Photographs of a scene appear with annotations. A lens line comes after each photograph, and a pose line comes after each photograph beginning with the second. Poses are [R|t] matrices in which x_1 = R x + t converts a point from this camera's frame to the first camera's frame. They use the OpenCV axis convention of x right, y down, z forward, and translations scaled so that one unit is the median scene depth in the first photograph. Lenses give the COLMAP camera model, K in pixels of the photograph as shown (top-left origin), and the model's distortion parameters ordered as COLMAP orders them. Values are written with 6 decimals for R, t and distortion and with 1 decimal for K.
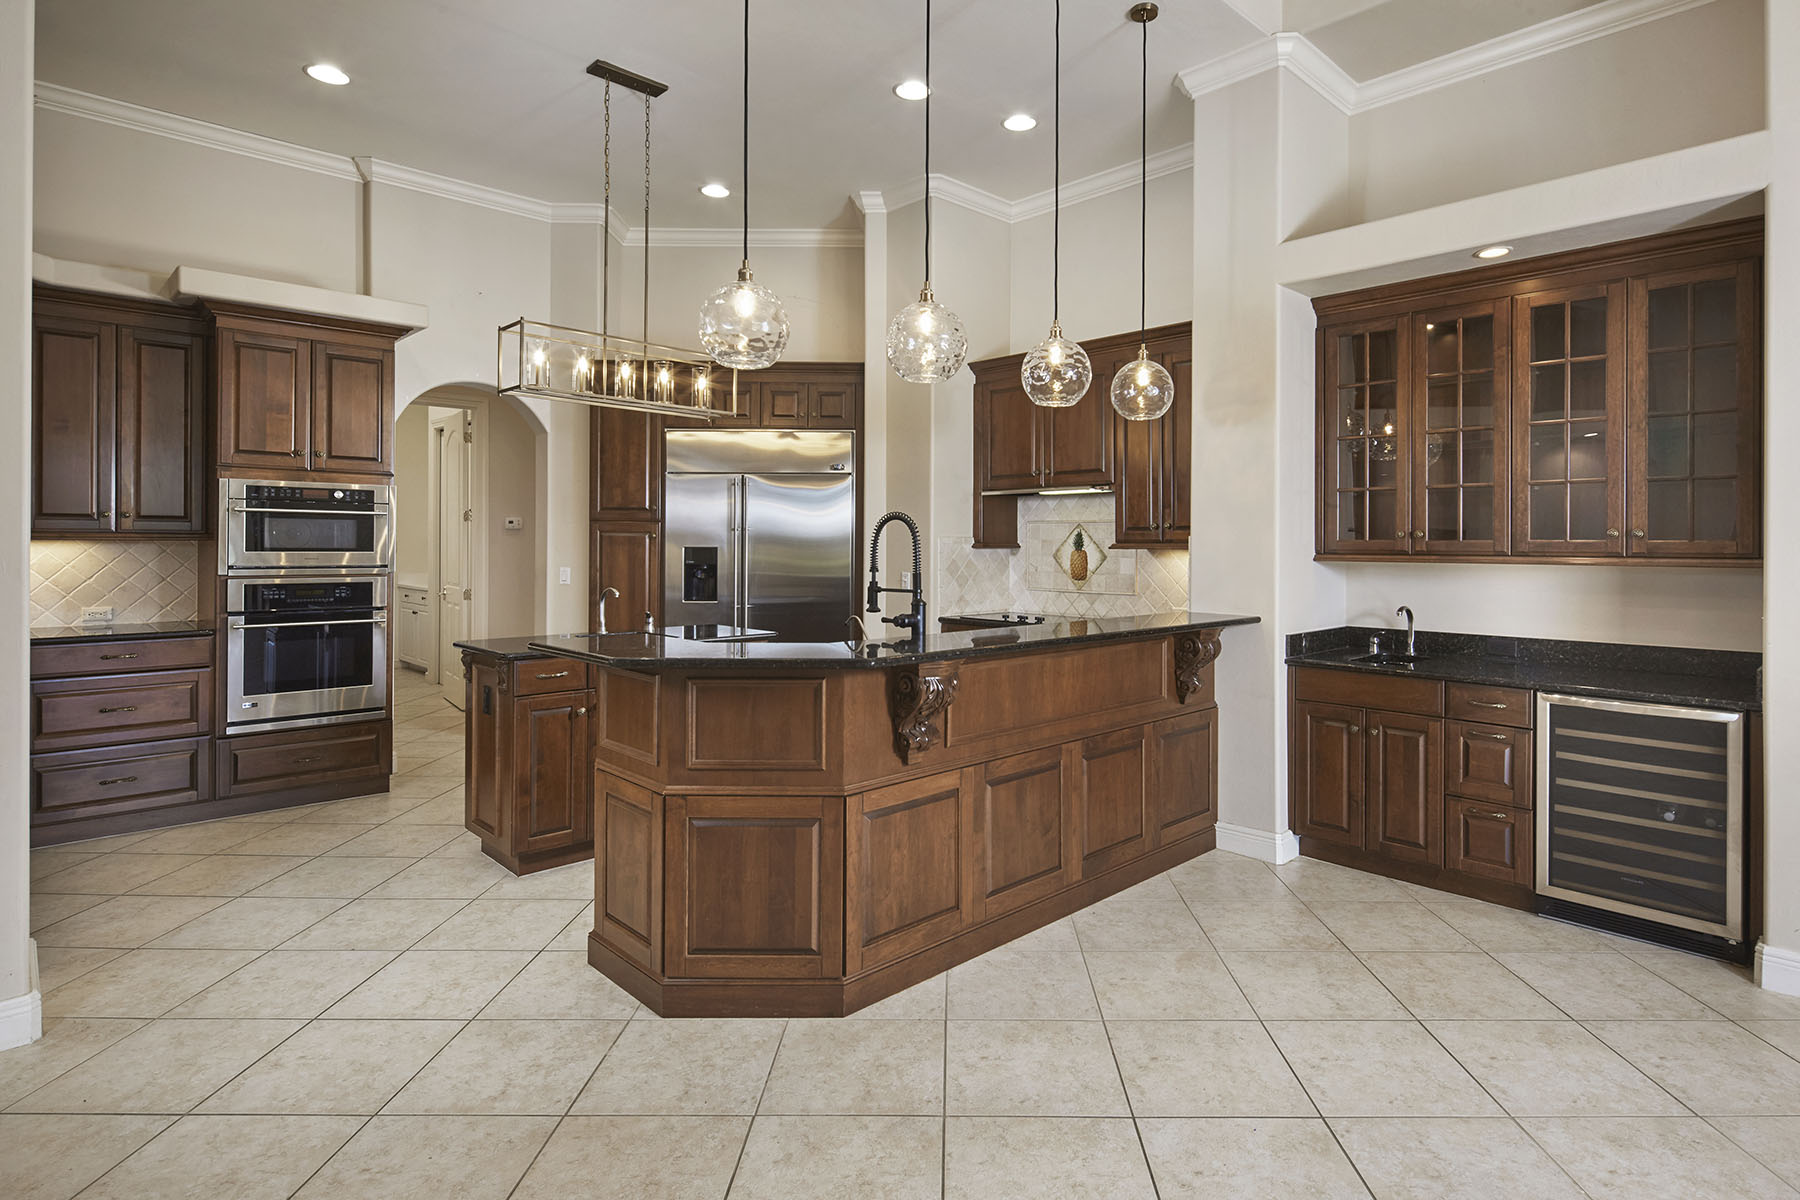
lens RADIAL K [[912.2, 0, 902.5], [0, 912.2, 540.3], [0, 0, 1]] dist [-0.000520, 0.000484]
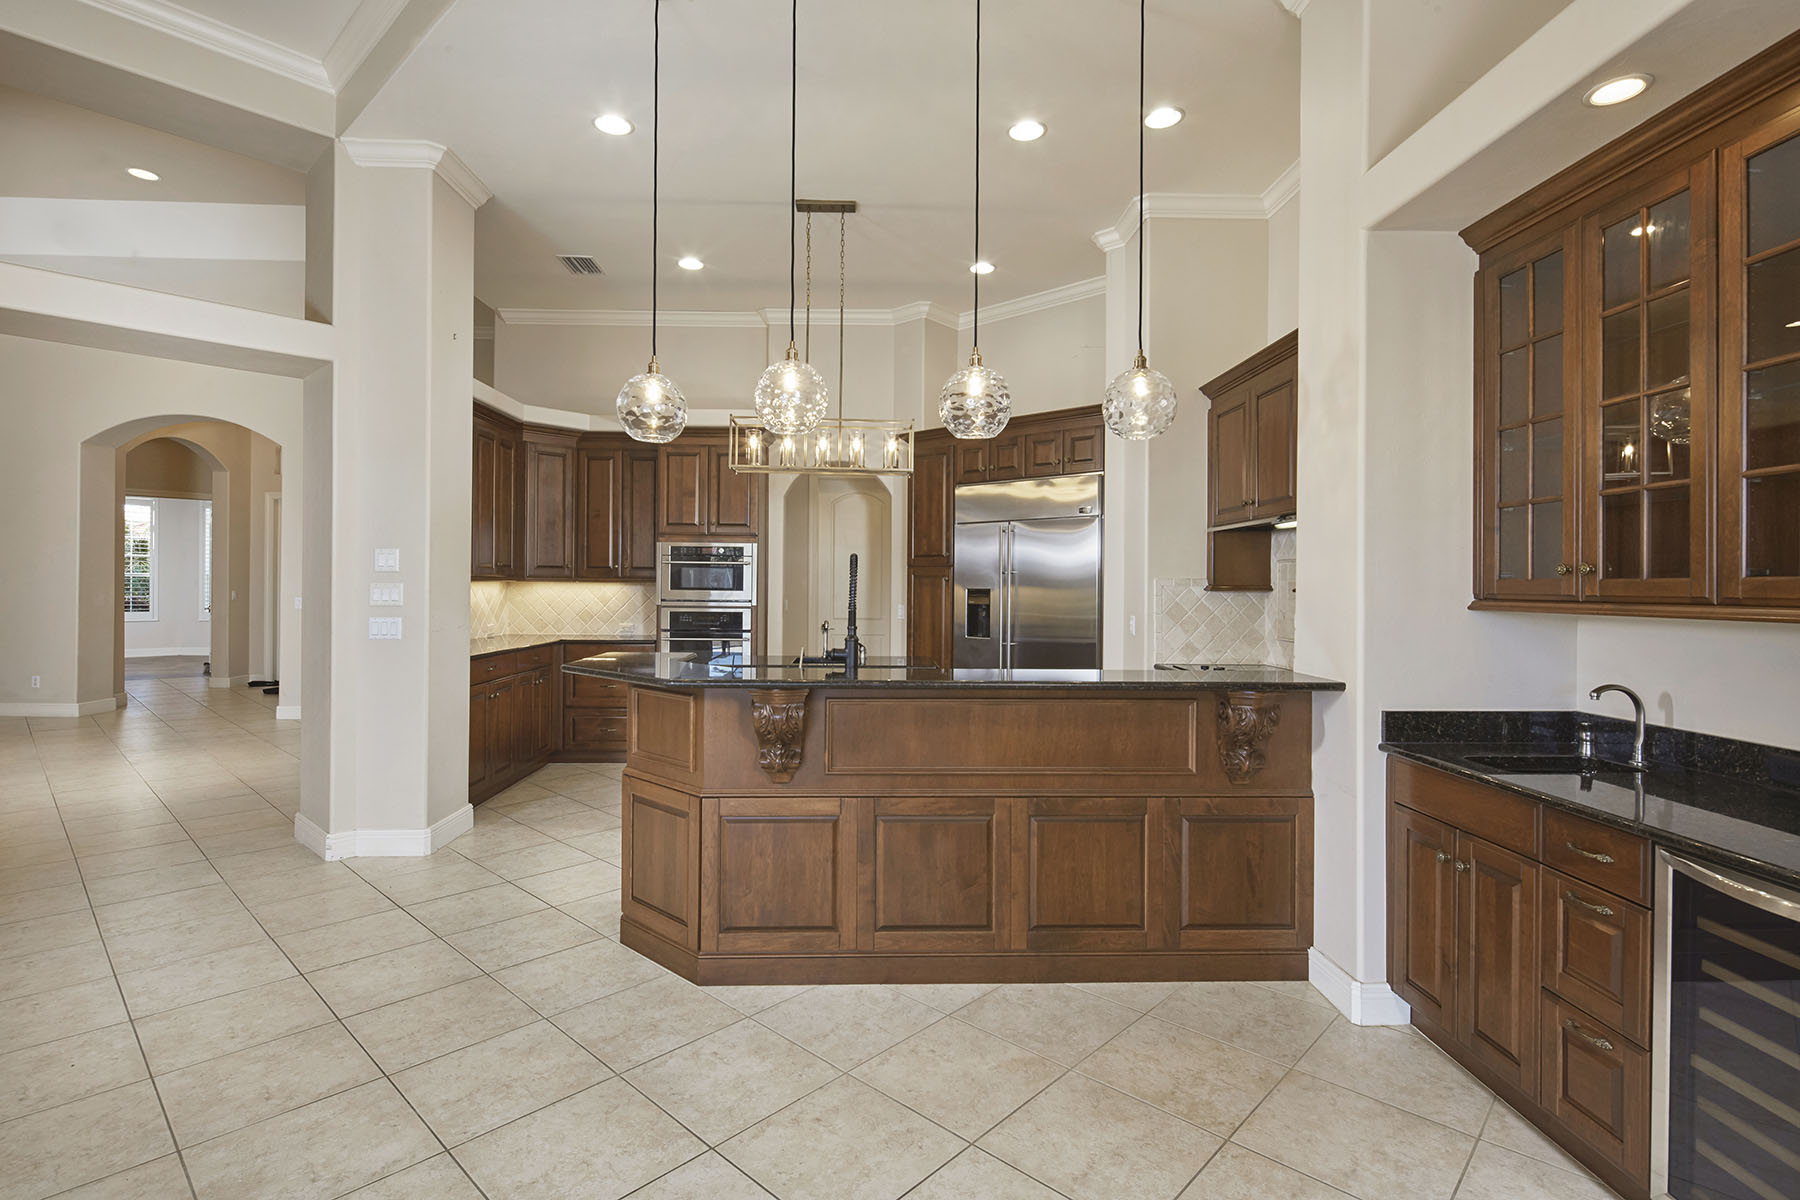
lens RADIAL K [[839.8, 0, 900.0], [0, 839.8, 581.2], [0, 0, 1]] dist [0.000793, -0.000371]
pose [[0.743916, -0.002543, -0.668268, 0.555073], [-0.000862, 0.999988, -0.004765, 0.004776], [0.668272, 0.004121, 0.743905, 0.238948]]
